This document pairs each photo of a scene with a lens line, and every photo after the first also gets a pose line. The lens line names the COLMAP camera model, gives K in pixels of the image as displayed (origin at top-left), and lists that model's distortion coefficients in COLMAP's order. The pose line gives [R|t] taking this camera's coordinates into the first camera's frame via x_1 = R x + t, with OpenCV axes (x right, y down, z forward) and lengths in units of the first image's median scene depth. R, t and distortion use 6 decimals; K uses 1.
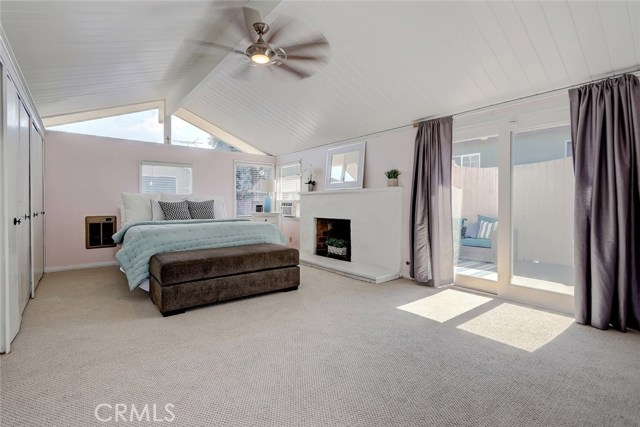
lens RADIAL K [[299.9, 0, 320.2], [0, 299.9, 210.1], [0, 0, 1]] dist [0.001101, 0.000030]
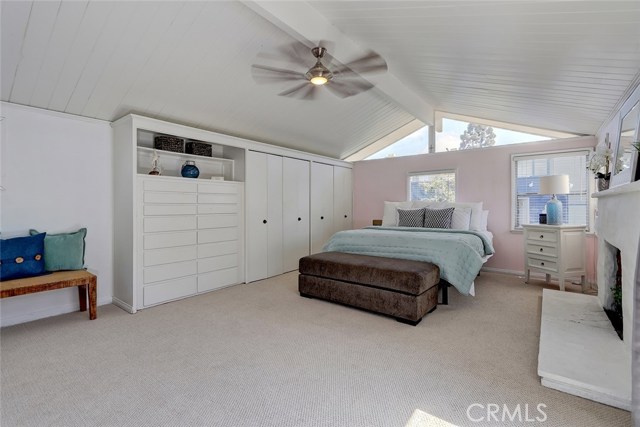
lens RADIAL K [[299.7, 0, 307.5], [0, 299.7, 212.7], [0, 0, 1]] dist [0.003682, 0.000167]
pose [[0.209711, 0.018119, -0.977595, 0.646448], [-0.017797, 0.999733, 0.014712, -0.036221], [0.977601, 0.014313, 0.209978, 0.582393]]
